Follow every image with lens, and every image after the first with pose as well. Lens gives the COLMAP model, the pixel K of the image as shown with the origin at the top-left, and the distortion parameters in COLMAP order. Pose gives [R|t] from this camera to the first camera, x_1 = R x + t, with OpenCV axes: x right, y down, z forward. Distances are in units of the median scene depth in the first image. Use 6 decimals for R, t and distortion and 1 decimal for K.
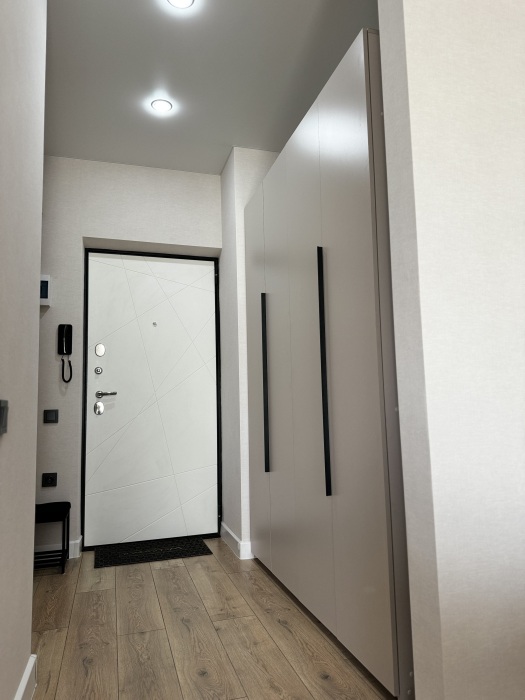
lens RADIAL K [[485.9, 0, 263.7], [0, 485.9, 349.1], [0, 0, 1]] dist [0.056307, -0.070453]
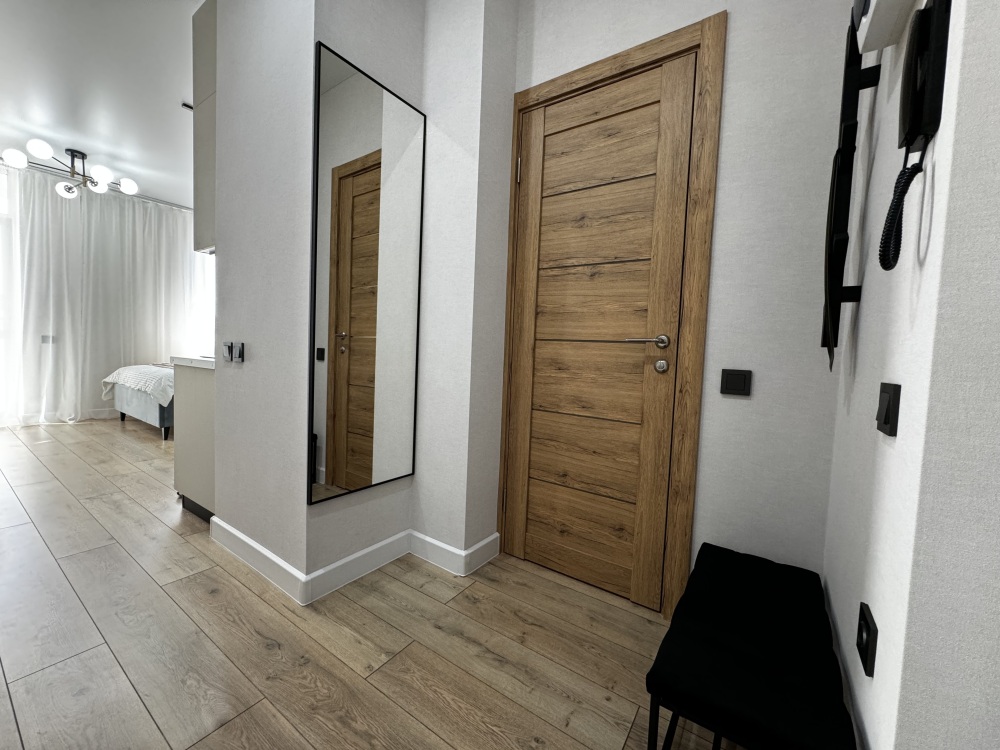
lens RADIAL K [[399.0, 0, 499.7], [0, 399.0, 369.9], [0, 0, 1]] dist [0.000816, 0.000062]
pose [[-0.781981, 0.010958, -0.623206, -0.223663], [0.047201, 0.998015, -0.041679, 0.189914], [0.621512, -0.062008, -0.780946, 1.704461]]
